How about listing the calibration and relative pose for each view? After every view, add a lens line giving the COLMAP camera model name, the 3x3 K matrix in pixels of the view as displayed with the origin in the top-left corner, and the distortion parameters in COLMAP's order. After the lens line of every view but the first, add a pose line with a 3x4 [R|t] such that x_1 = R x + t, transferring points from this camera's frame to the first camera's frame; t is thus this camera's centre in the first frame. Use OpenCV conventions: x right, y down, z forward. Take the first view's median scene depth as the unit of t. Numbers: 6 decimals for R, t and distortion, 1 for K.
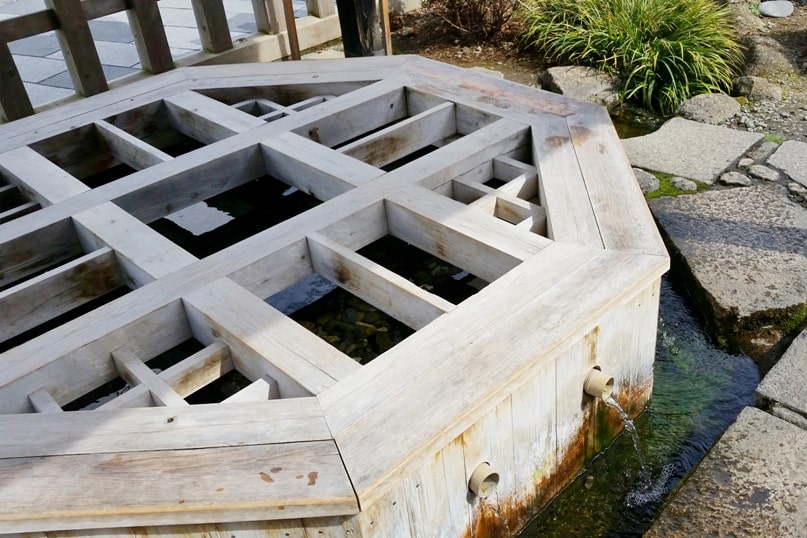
lens RADIAL K [[768.0, 0, 403.8], [0, 768.0, 269.4], [0, 0, 1]] dist [0.094327, 0.000000]
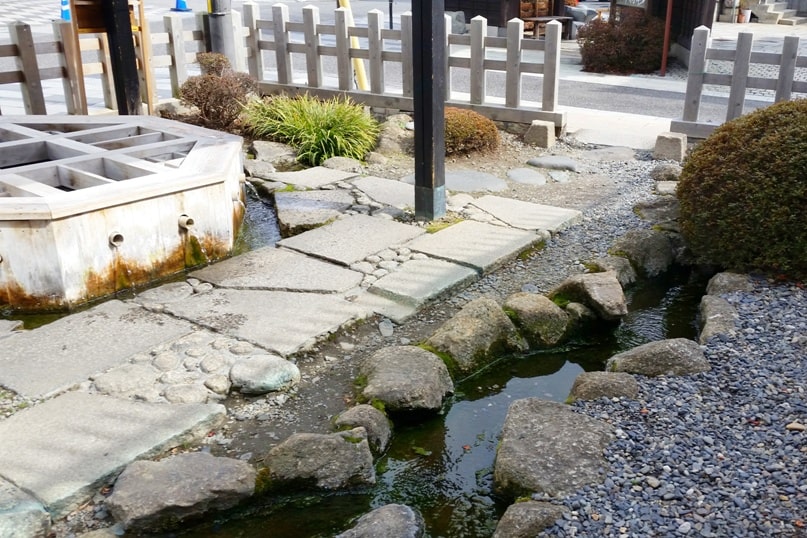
lens RADIAL K [[781.4, 0, 405.1], [0, 781.4, 268.6], [0, 0, 1]] dist [0.024623, 0.000000]
pose [[0.985926, 0.018138, 0.166195, 0.368787], [0.017064, 0.977988, -0.207961, 0.558786], [-0.166308, 0.207870, 0.963915, -0.932331]]
